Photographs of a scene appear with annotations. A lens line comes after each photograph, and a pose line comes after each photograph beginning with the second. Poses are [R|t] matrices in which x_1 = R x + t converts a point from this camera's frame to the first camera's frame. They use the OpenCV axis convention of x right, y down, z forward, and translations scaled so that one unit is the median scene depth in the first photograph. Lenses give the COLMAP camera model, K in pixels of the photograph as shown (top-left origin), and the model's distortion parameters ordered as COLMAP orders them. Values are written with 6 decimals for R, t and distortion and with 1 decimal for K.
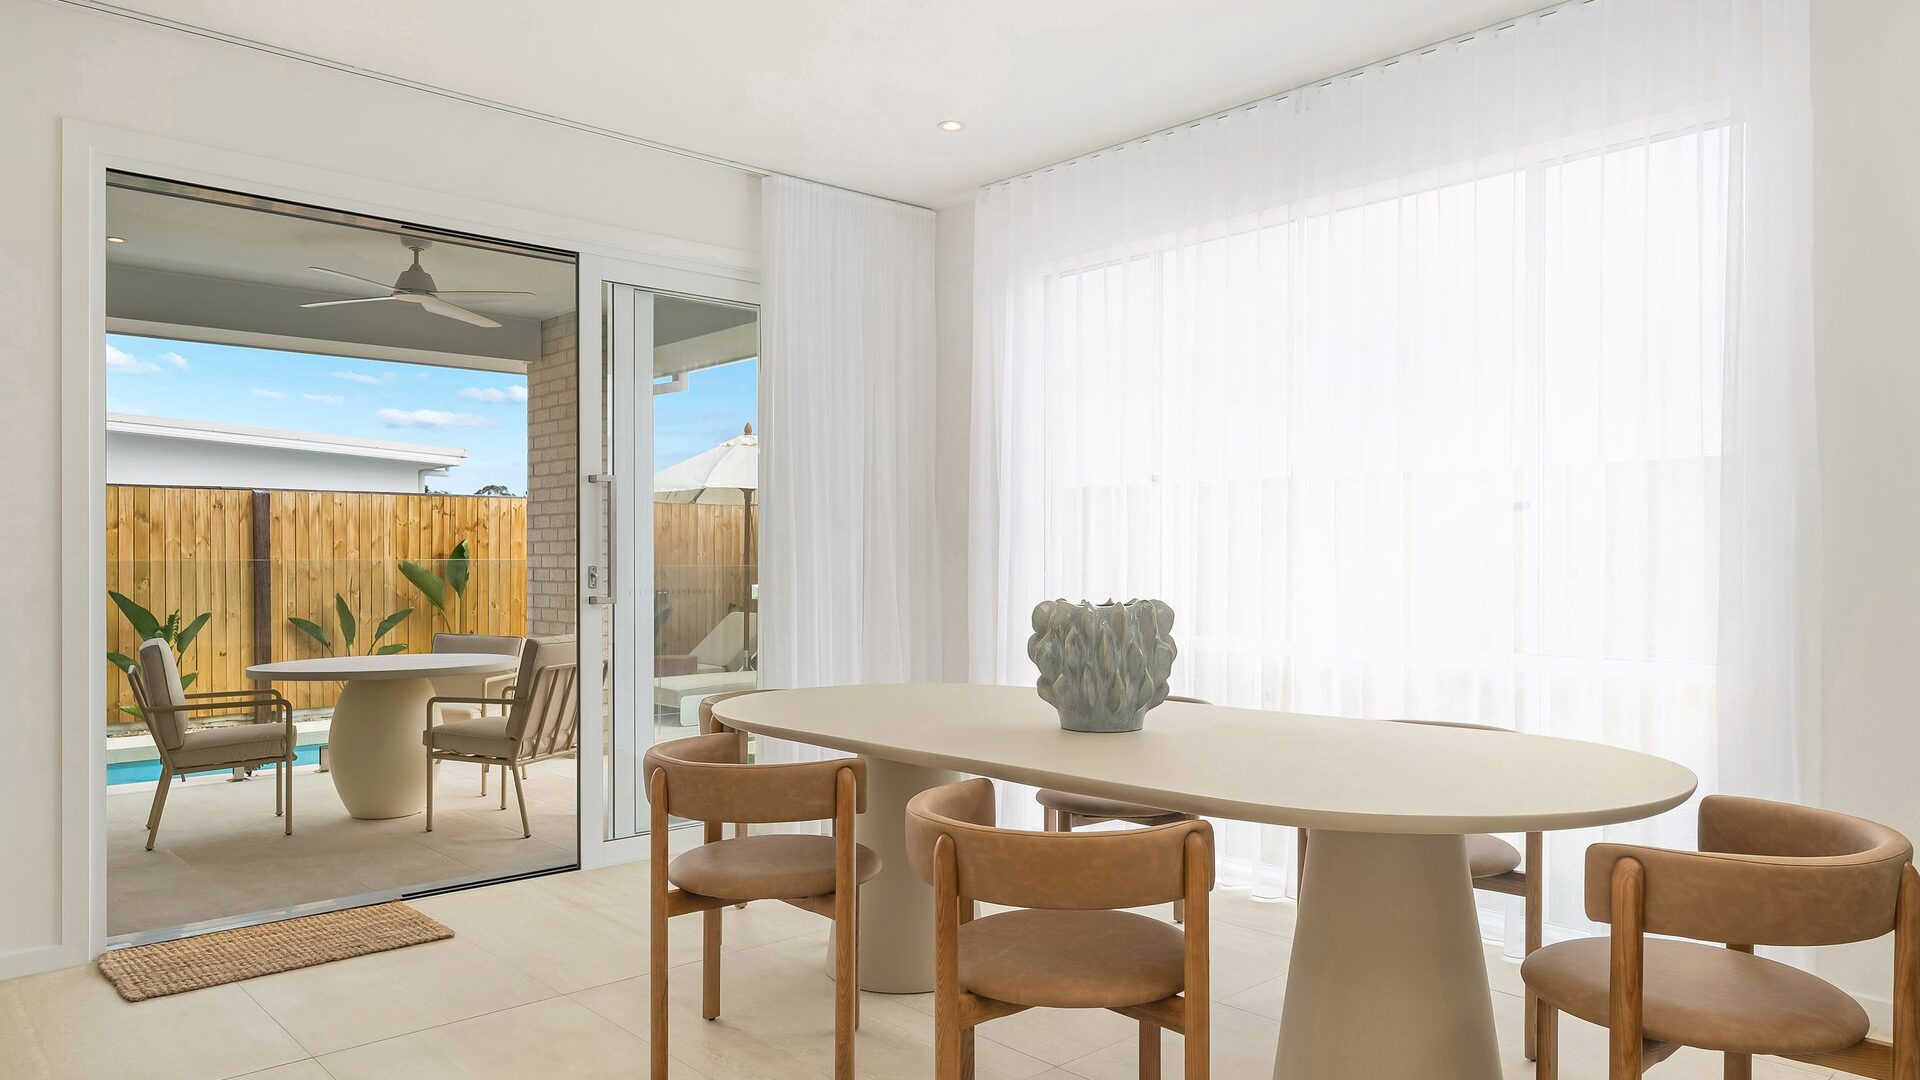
lens RADIAL K [[1265.1, 0, 963.6], [0, 1265.1, 550.6], [0, 0, 1]] dist [0.007166, 0.000501]
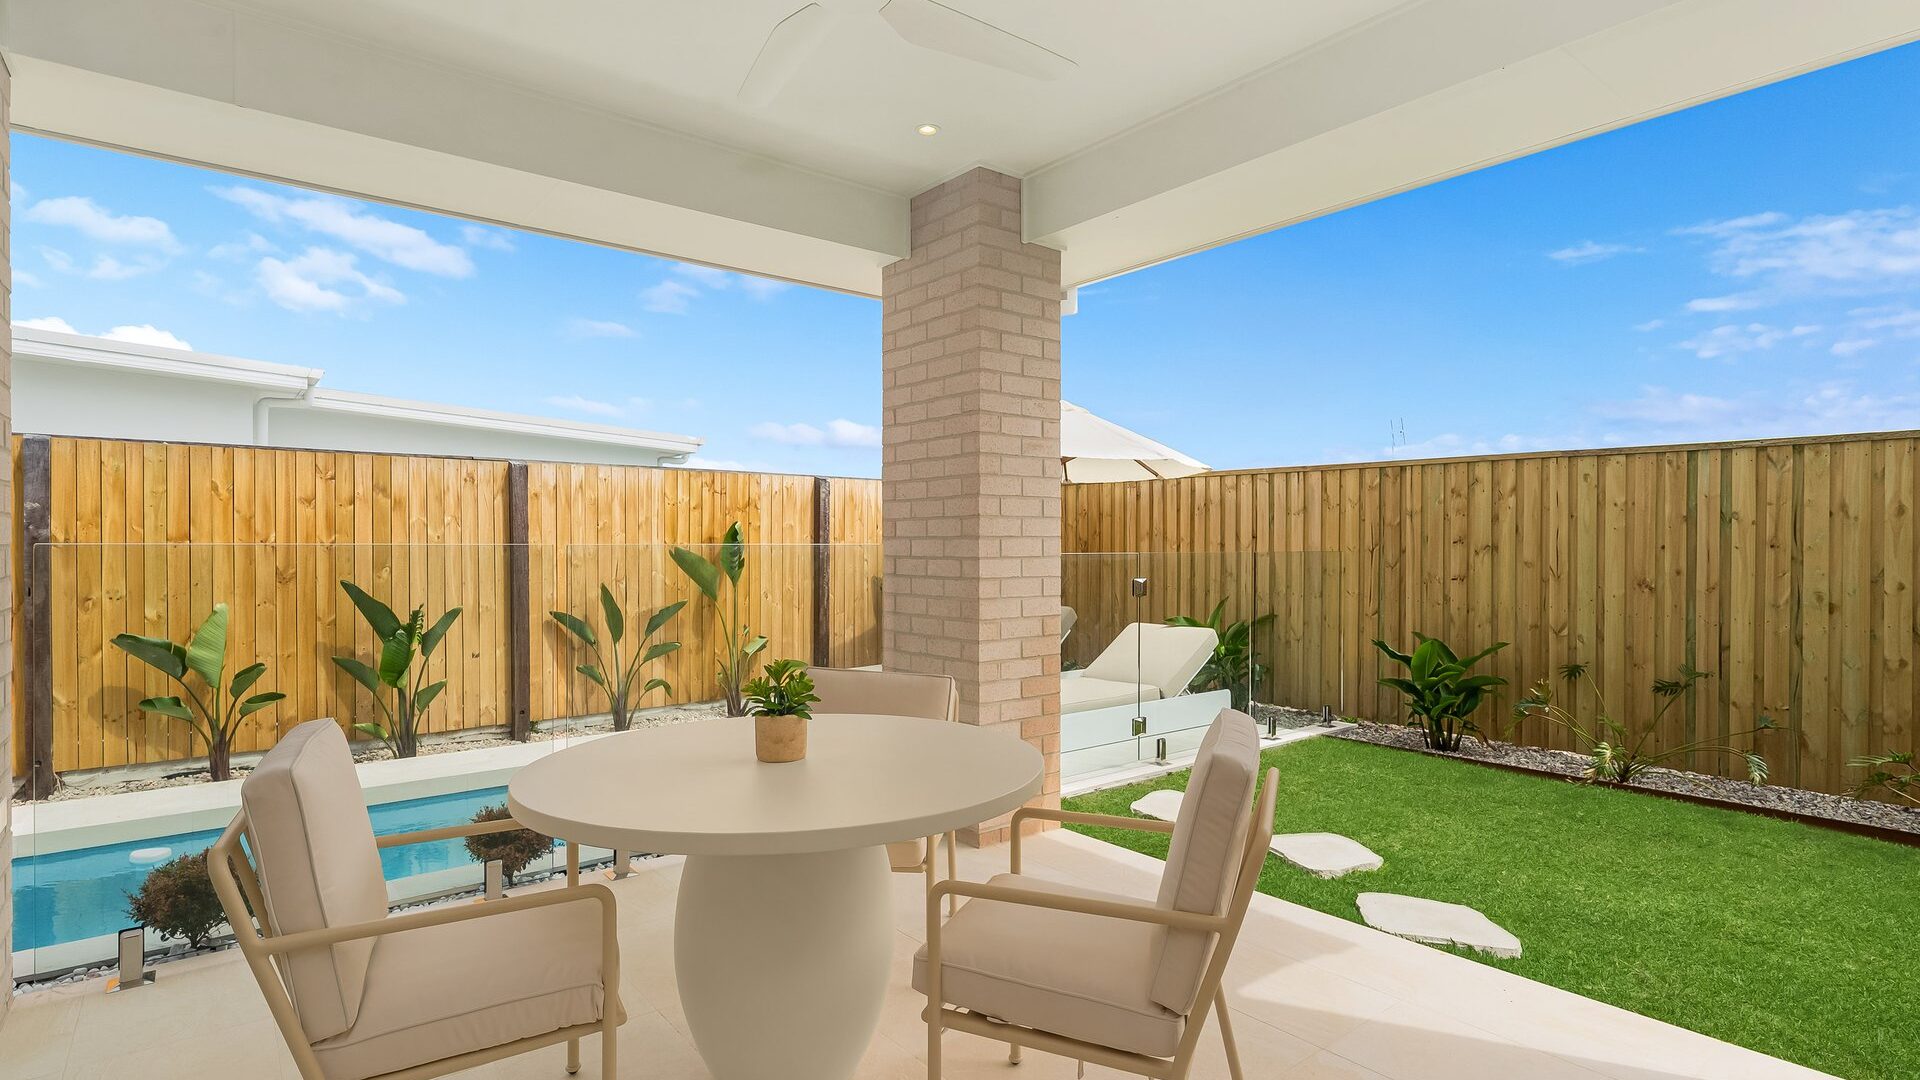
lens RADIAL K [[1013.9, 0, 956.2], [0, 1013.9, 541.9], [0, 0, 1]] dist [-0.000971, 0.000084]
pose [[0.995900, 0.002282, -0.090437, -0.196993], [-0.001902, 0.999989, 0.004287, 0.002435], [0.090446, -0.004098, 0.995893, 0.344423]]
